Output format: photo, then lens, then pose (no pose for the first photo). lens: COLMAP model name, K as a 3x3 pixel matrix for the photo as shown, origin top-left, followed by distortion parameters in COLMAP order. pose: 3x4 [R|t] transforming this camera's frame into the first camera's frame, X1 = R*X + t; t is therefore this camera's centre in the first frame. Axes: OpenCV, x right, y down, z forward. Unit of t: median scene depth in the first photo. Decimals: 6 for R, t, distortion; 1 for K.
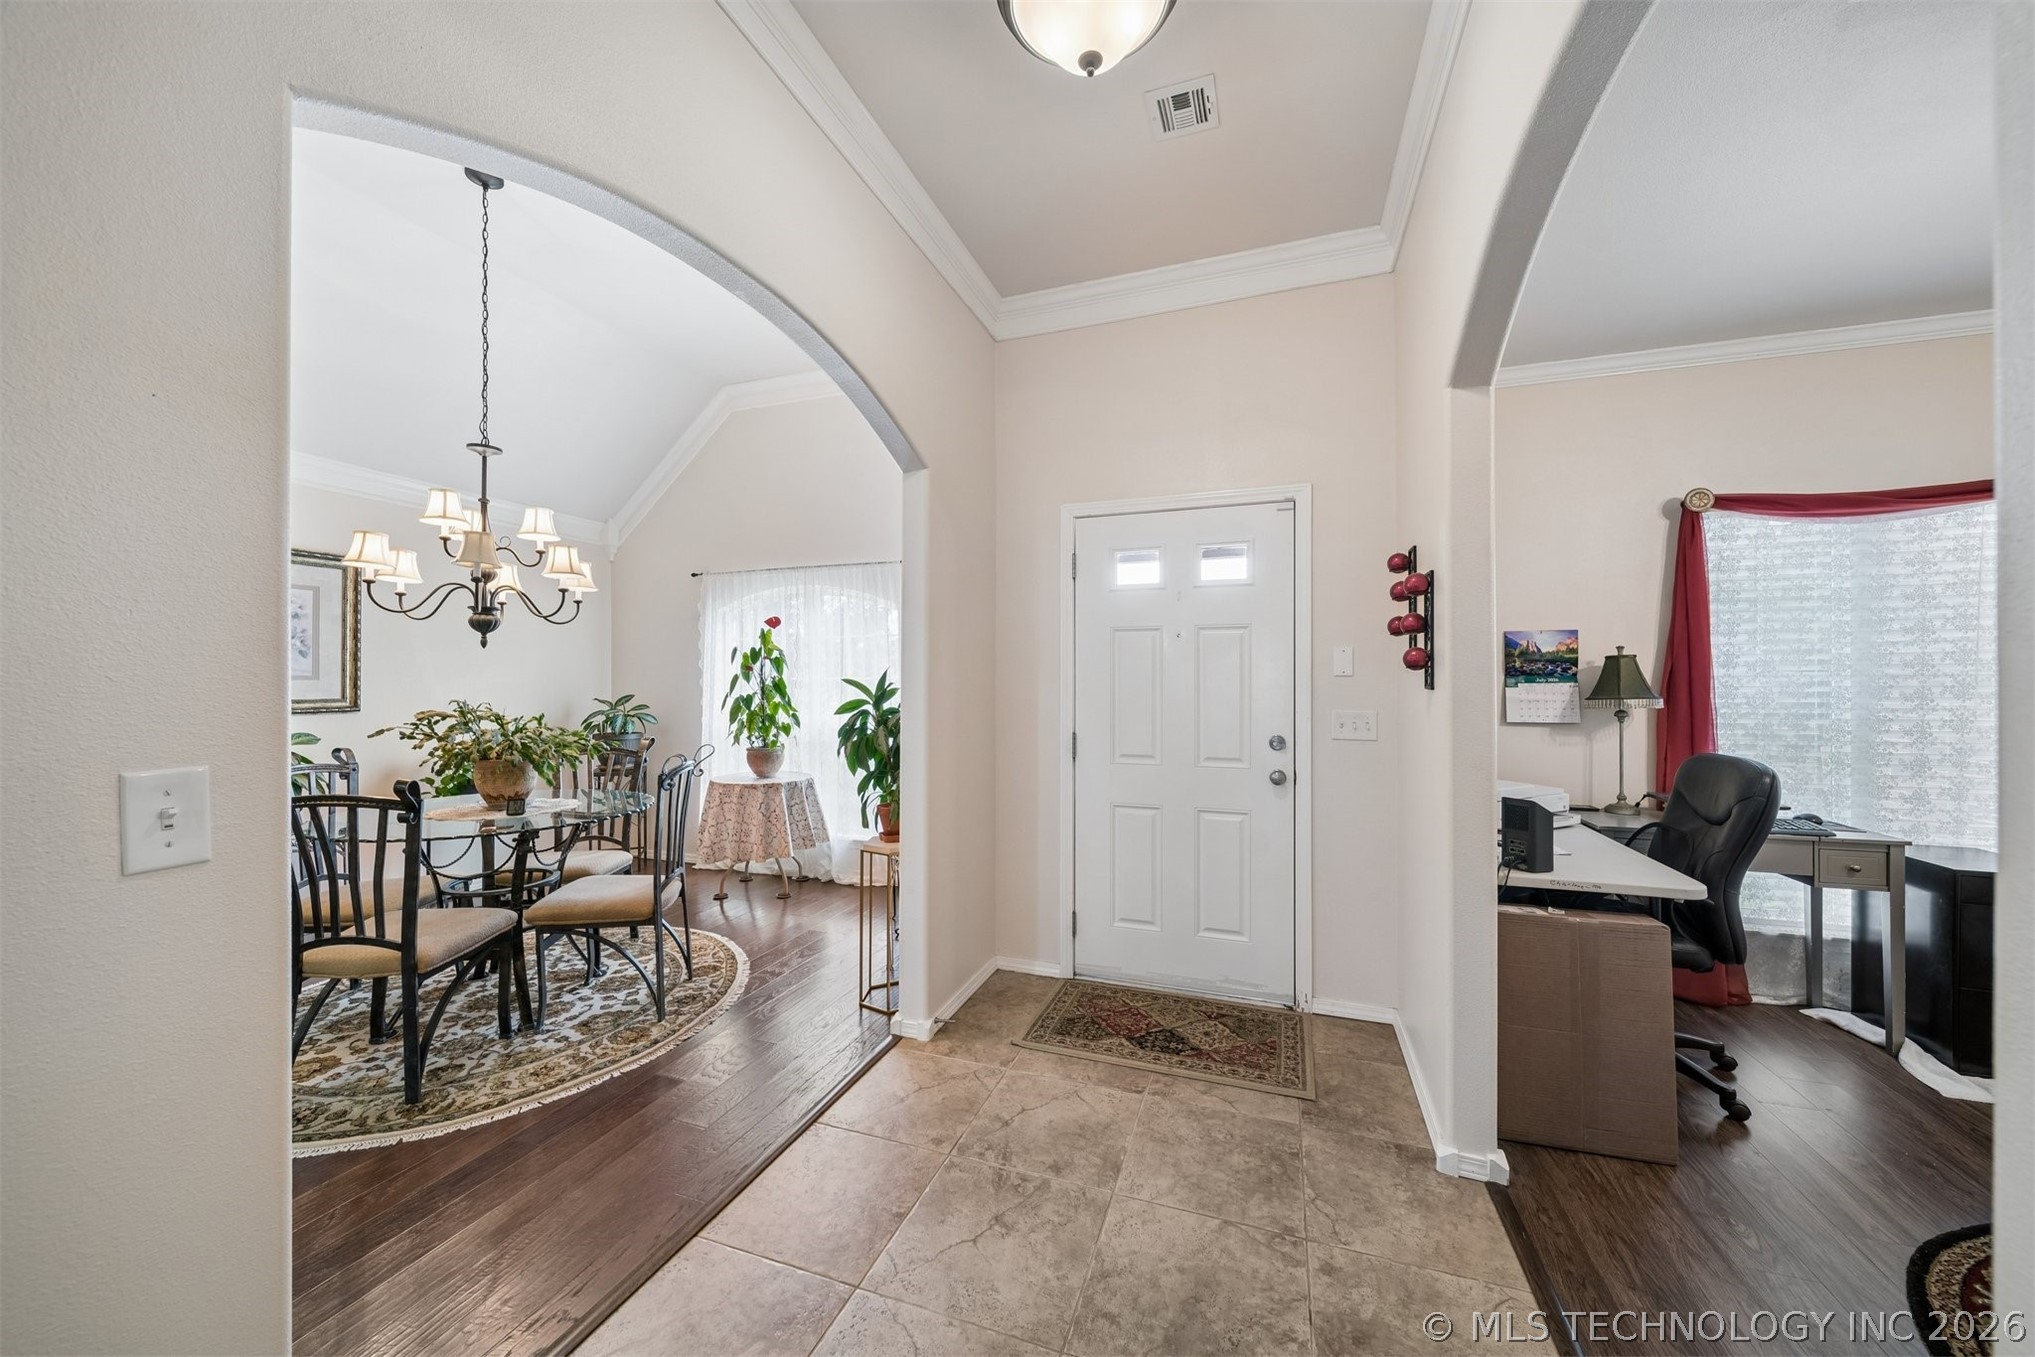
lens RADIAL K [[713.9, 0, 1019.9], [0, 713.9, 673.4], [0, 0, 1]] dist [-0.000139, -0.000660]
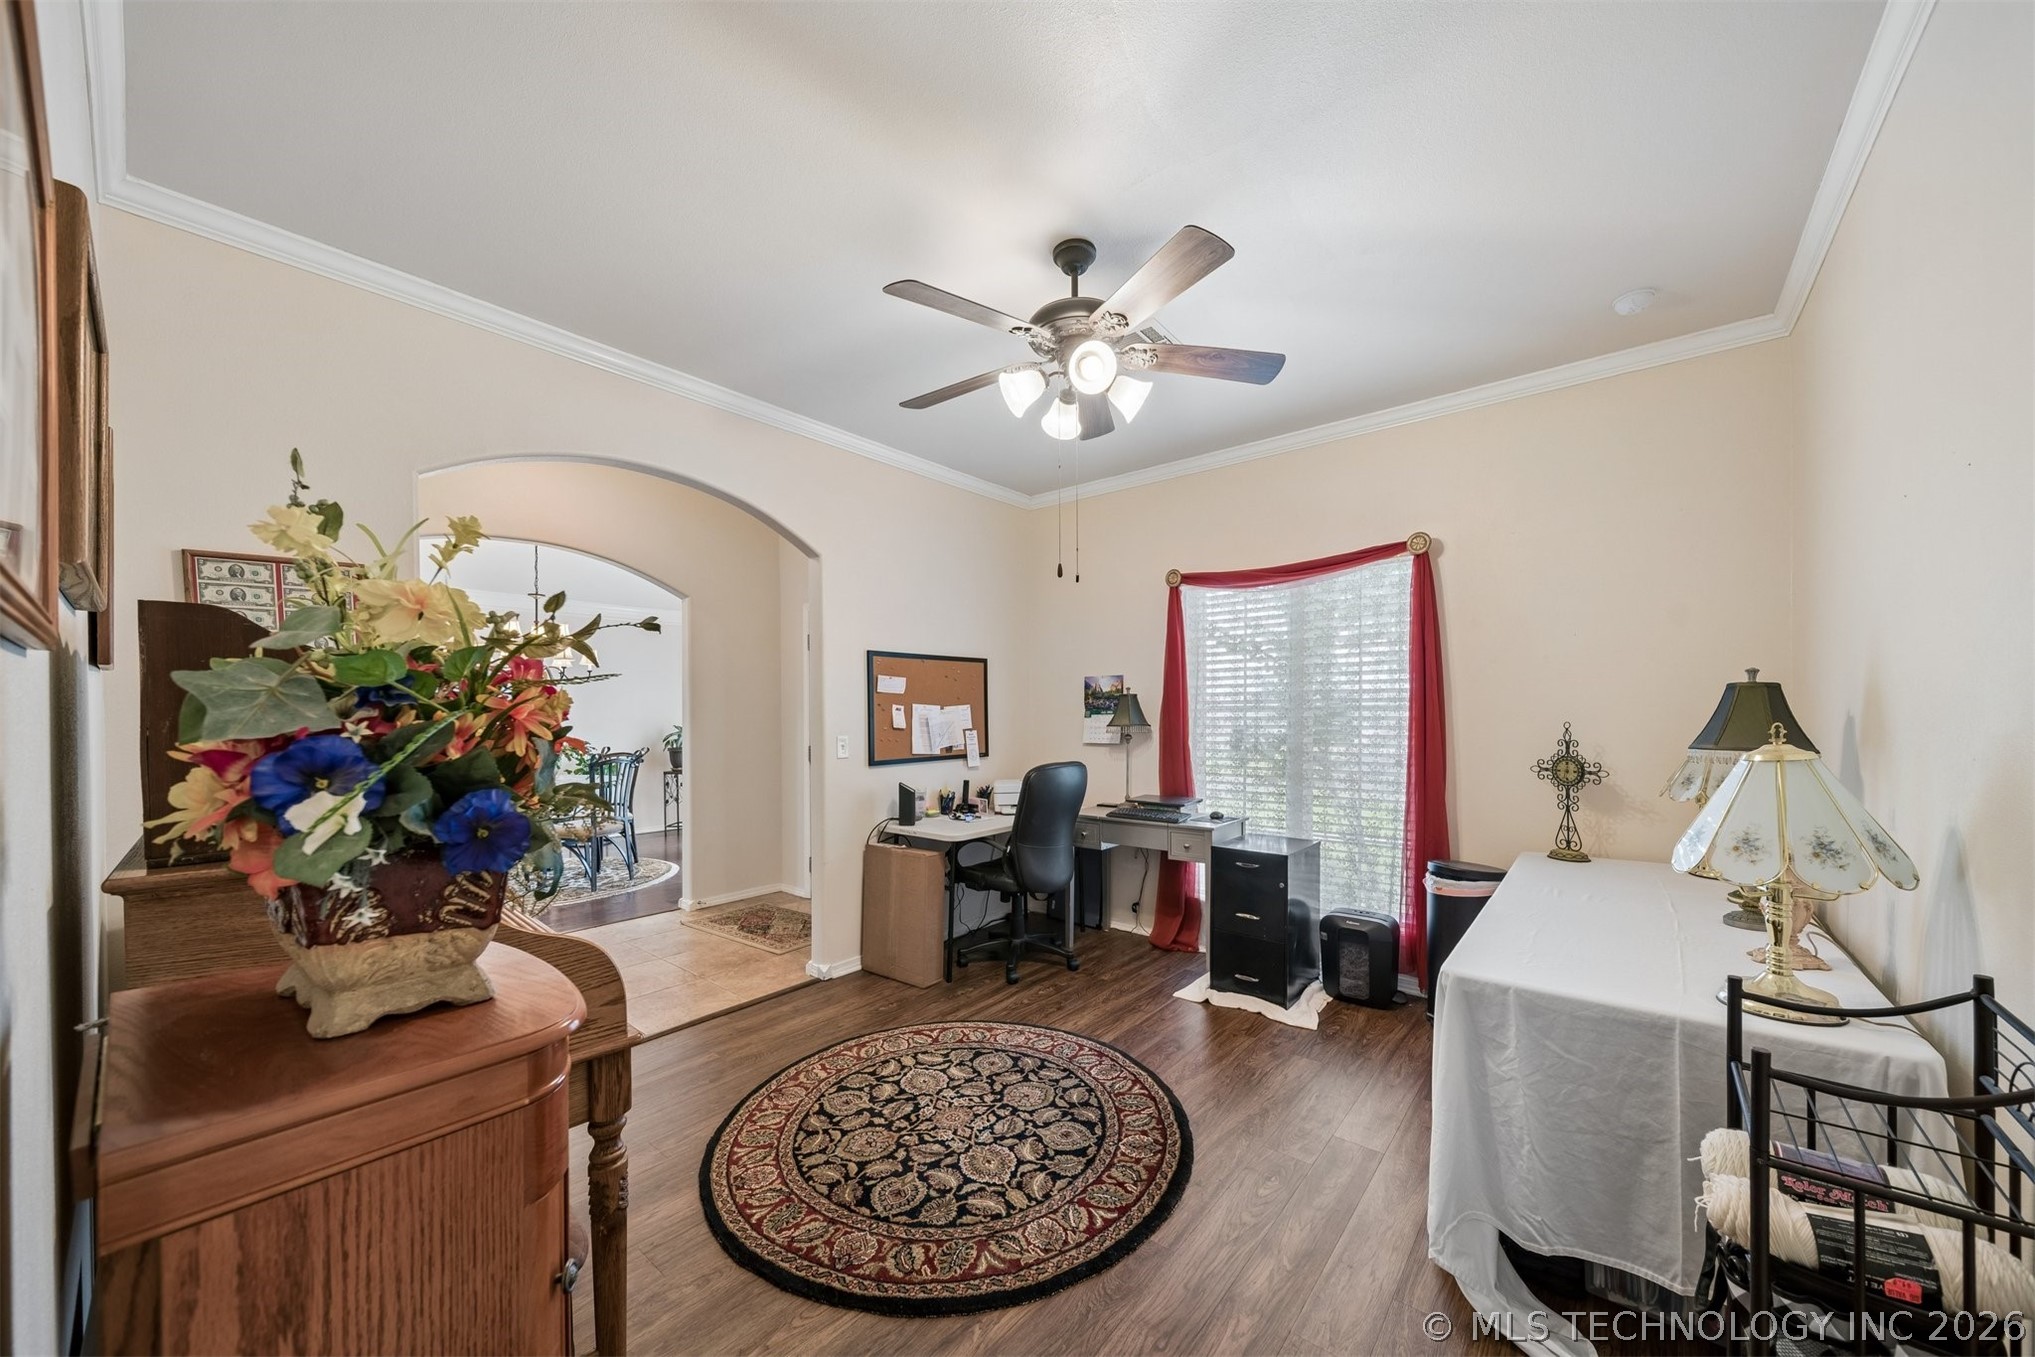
lens RADIAL K [[713.9, 0, 990.2], [0, 713.9, 712.4], [0, 0, 1]] dist [-0.000139, -0.000660]
pose [[0.932095, -0.002260, -0.362206, 1.114876], [0.005819, 0.999945, 0.008735, -0.004578], [0.362167, -0.010250, 0.932057, -0.373461]]
